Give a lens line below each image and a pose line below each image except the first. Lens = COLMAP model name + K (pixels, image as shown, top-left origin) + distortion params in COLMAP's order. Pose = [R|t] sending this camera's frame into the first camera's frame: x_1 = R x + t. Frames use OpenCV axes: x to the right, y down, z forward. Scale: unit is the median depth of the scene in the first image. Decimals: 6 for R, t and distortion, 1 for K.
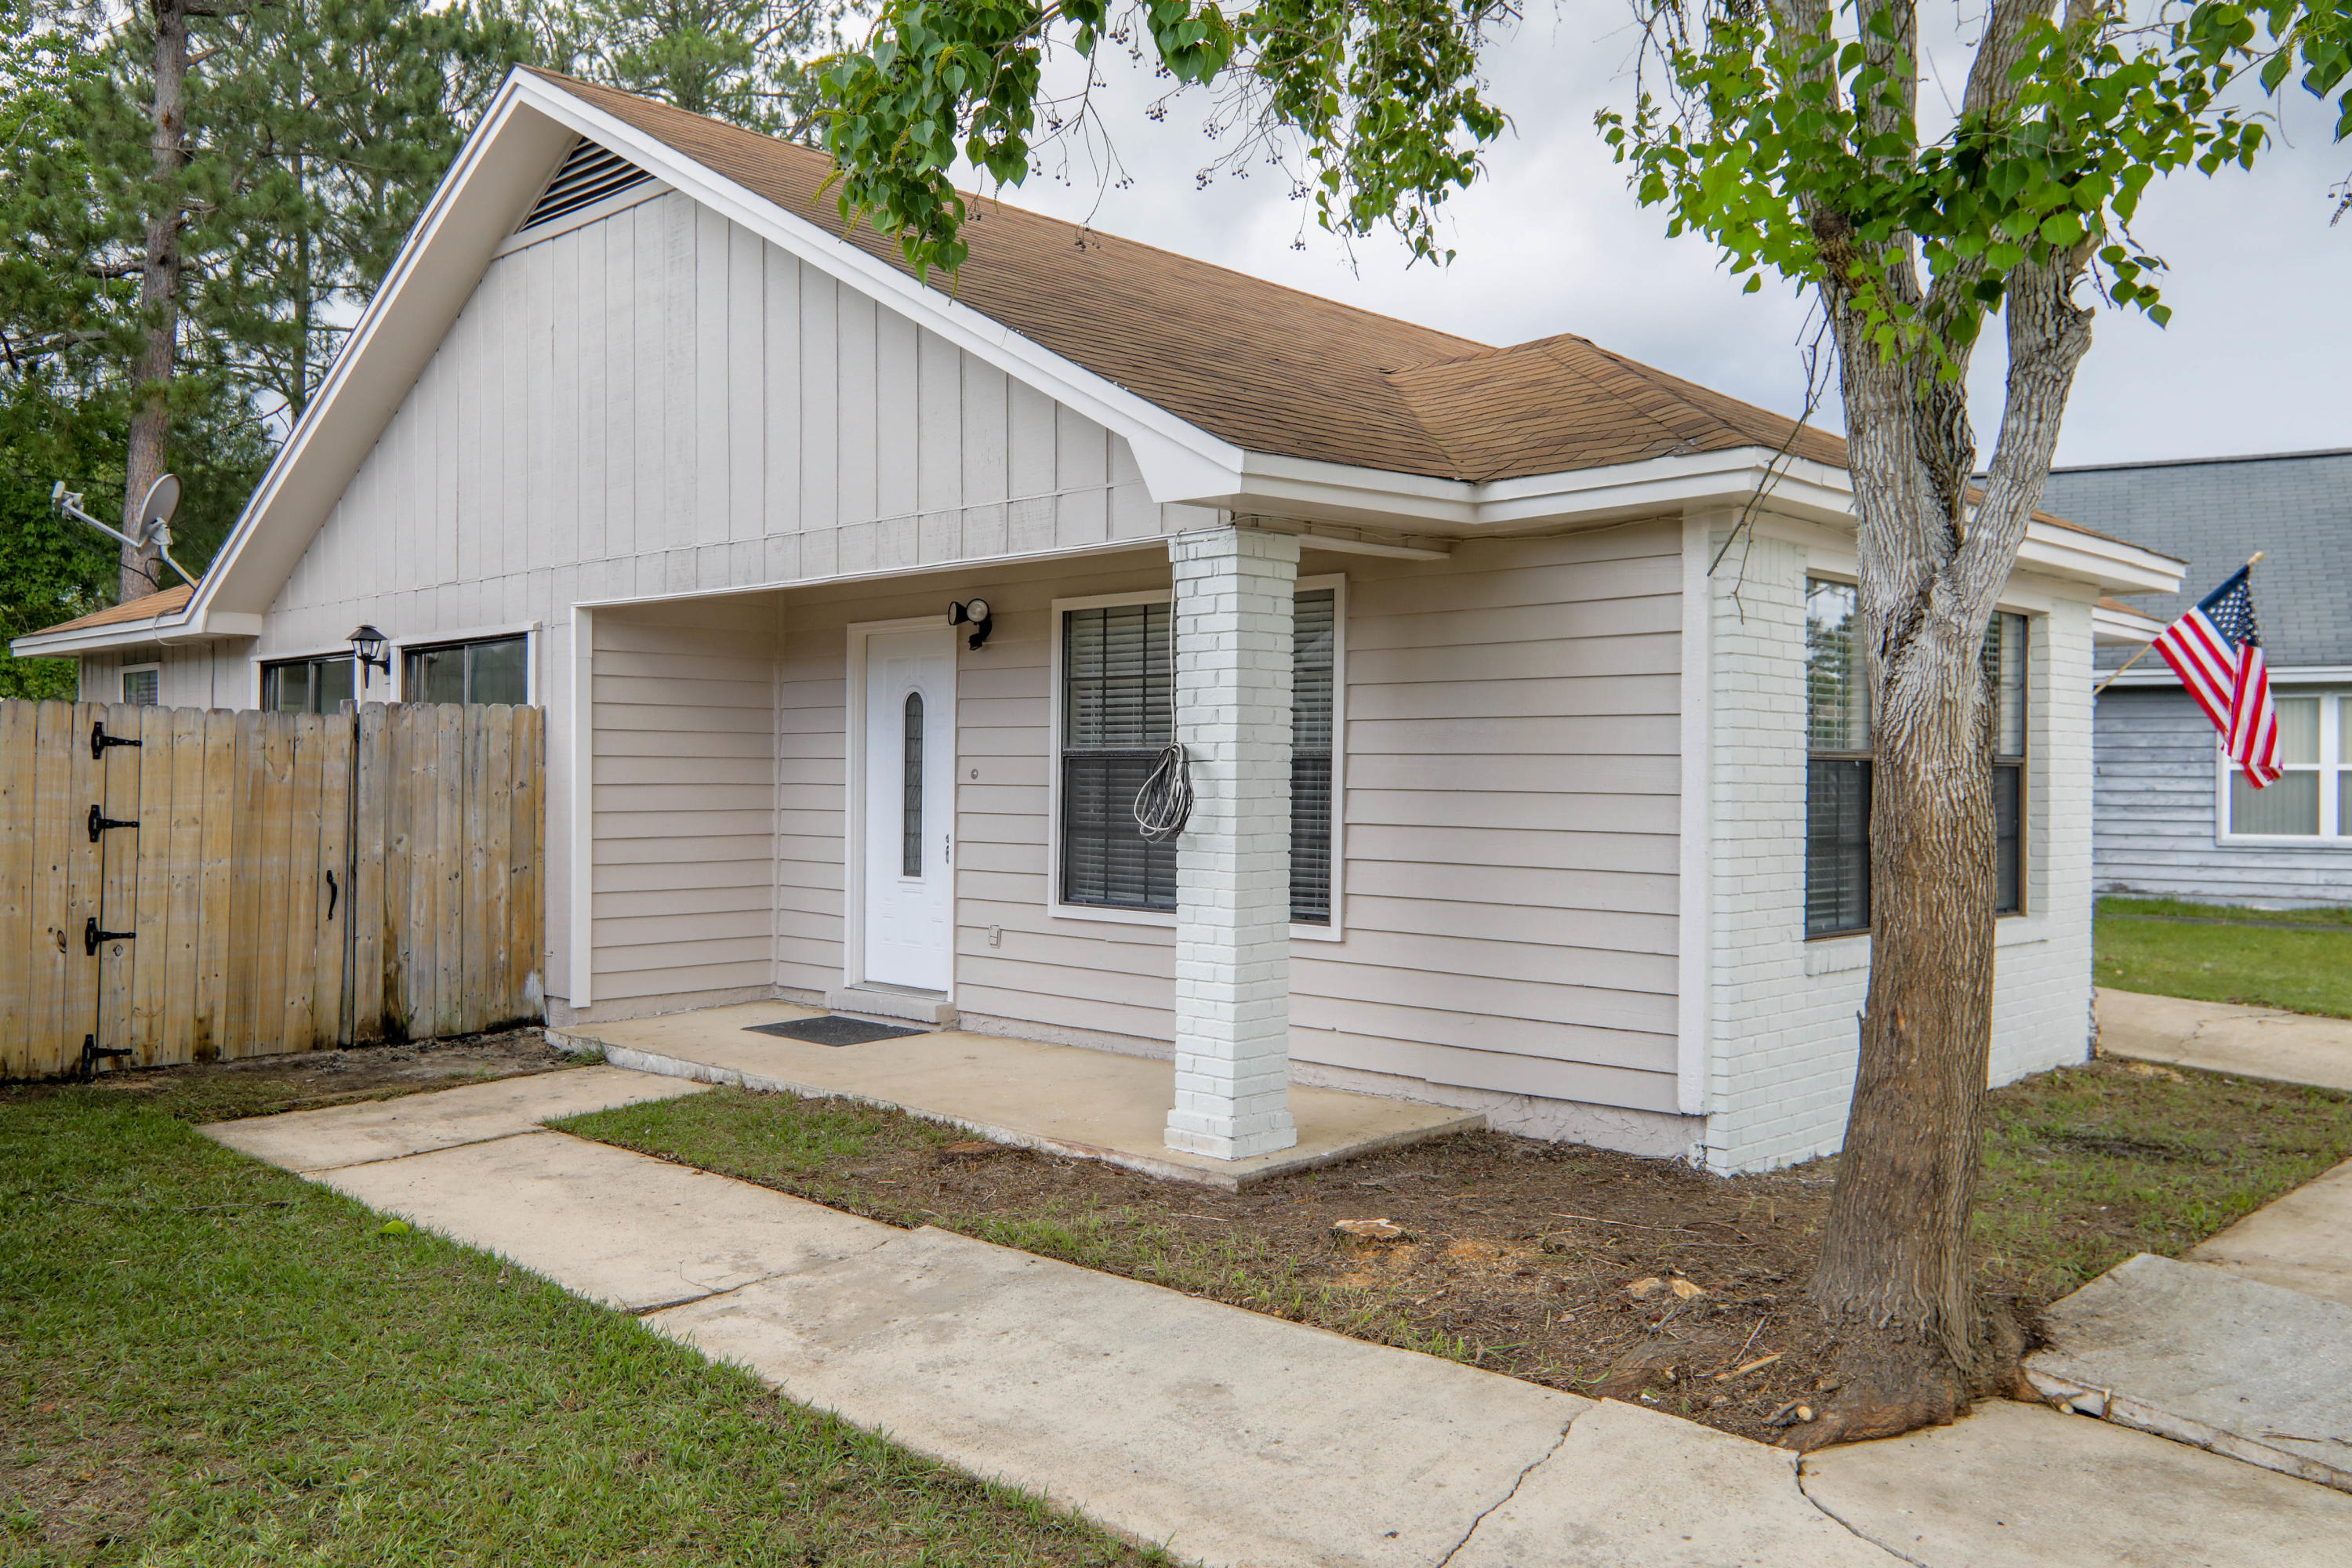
lens RADIAL K [[1905.0, 0, 1175.7], [0, 1905.0, 787.4], [0, 0, 1]] dist [-0.007922, 0.005957]
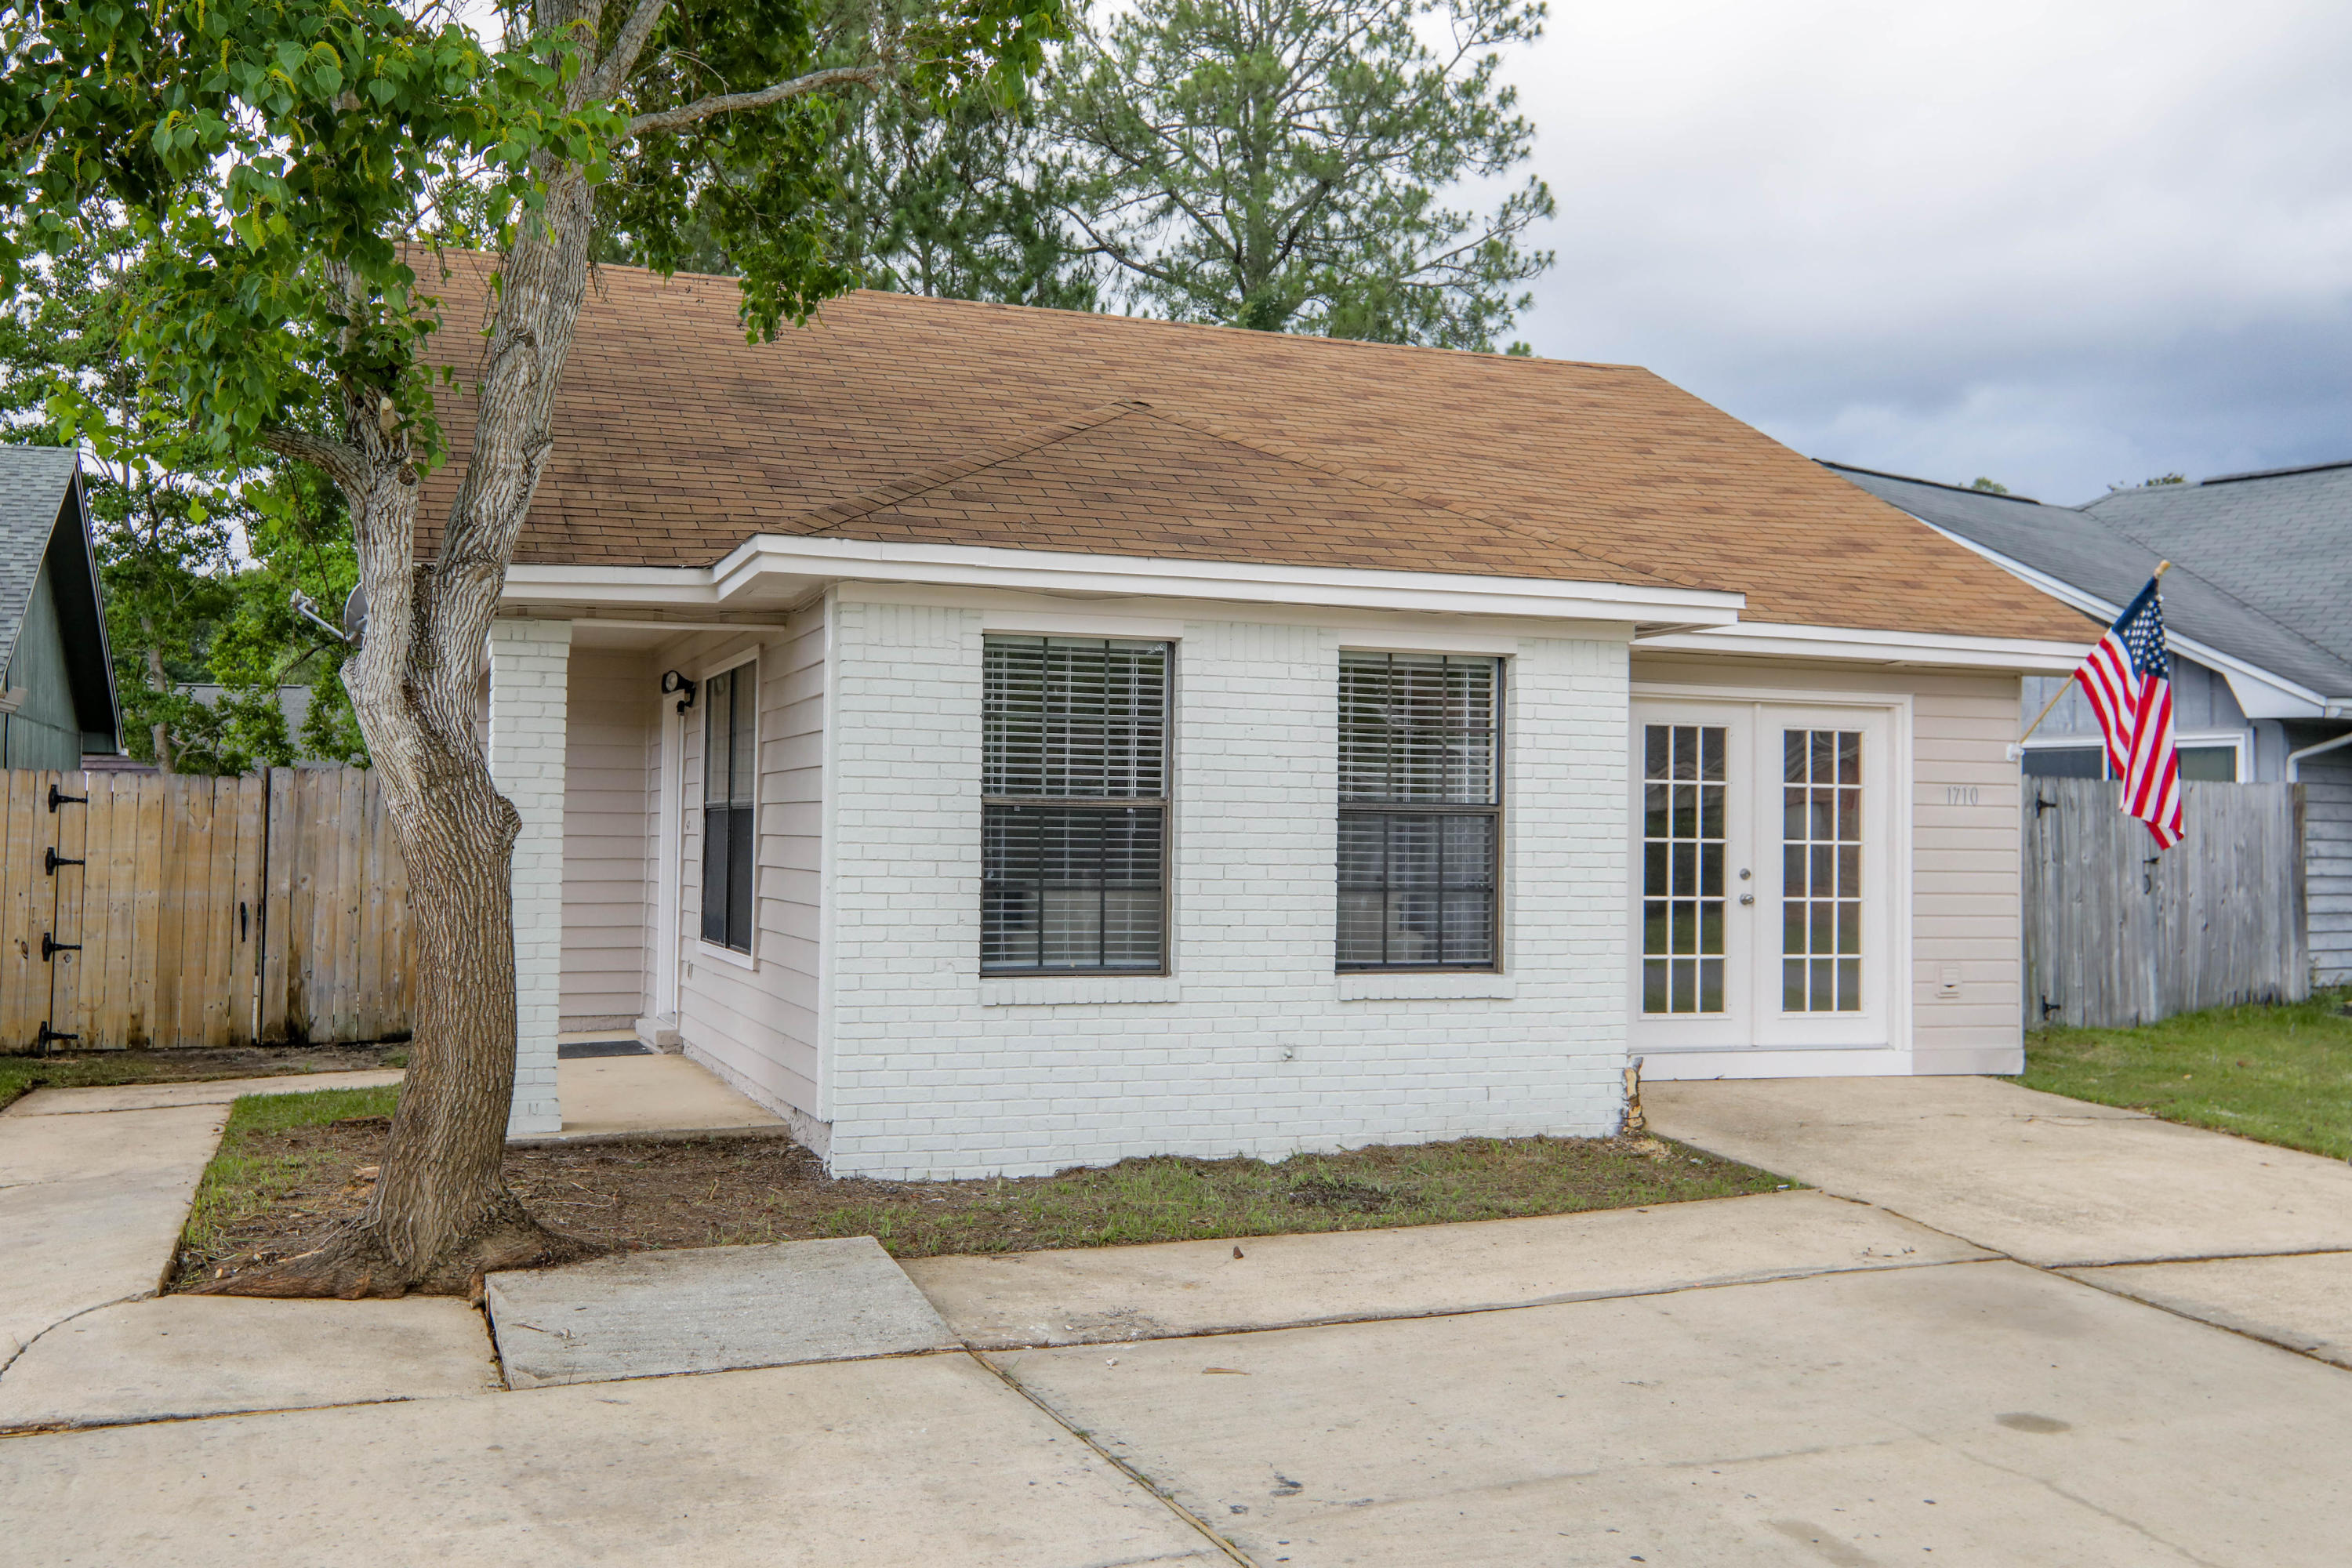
lens RADIAL K [[2238.2, 0, 1177.5], [0, 2238.2, 775.8], [0, 0, 1]] dist [0.018334, 0.000000]
pose [[0.905830, -0.009703, -0.423529, 0.762867], [-0.006976, 0.999260, -0.037813, 0.012419], [0.423583, 0.037207, 0.905093, -0.082050]]
